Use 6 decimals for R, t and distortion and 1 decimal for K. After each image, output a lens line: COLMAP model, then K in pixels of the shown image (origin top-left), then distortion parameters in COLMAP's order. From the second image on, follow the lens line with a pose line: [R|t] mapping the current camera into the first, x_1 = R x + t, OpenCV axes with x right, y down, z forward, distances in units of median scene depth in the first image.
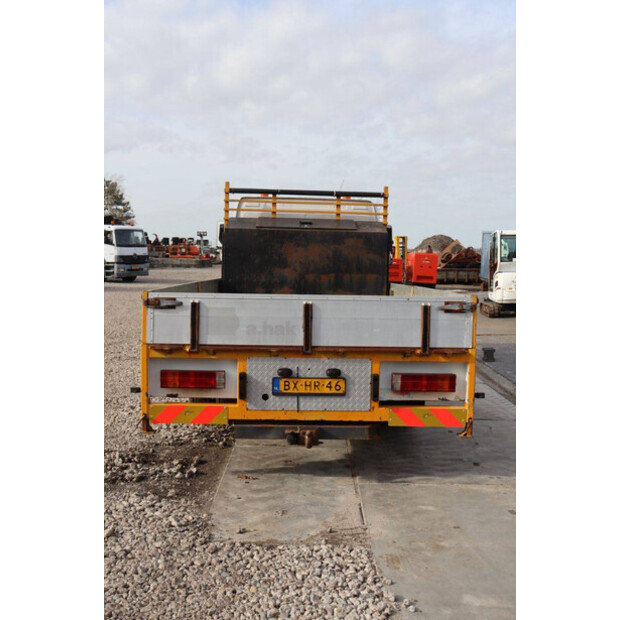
lens RADIAL K [[686.5, 0, 307.0], [0, 686.5, 315.0], [0, 0, 1]] dist [-0.051706, 0.000000]
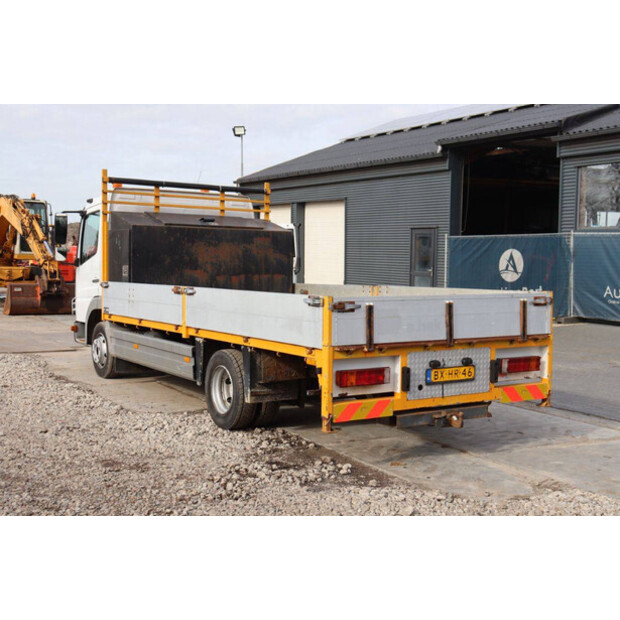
lens RADIAL K [[857.9, 0, 309.4], [0, 857.9, 309.1], [0, 0, 1]] dist [0.055681, 0.000000]
pose [[0.846758, -0.038696, 0.530569, -0.953085], [0.045399, 0.998969, 0.000403, -0.016608], [-0.530037, 0.023746, 0.847642, -0.095076]]
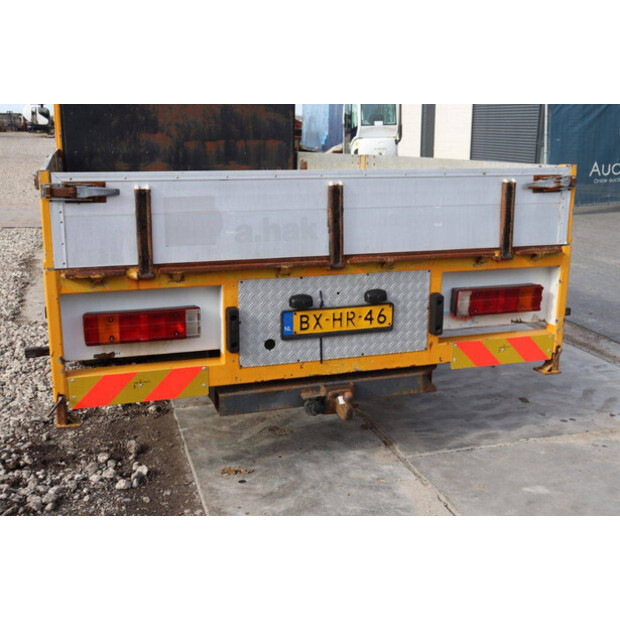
lens RADIAL K [[728.5, 0, 310.4], [0, 728.5, 309.0], [0, 0, 1]] dist [-0.011530, 0.000000]
pose [[0.953032, -0.080516, 0.291973, -0.211136], [0.032246, 0.985512, 0.166513, -0.016222], [-0.301150, -0.149277, 0.941820, 0.391136]]
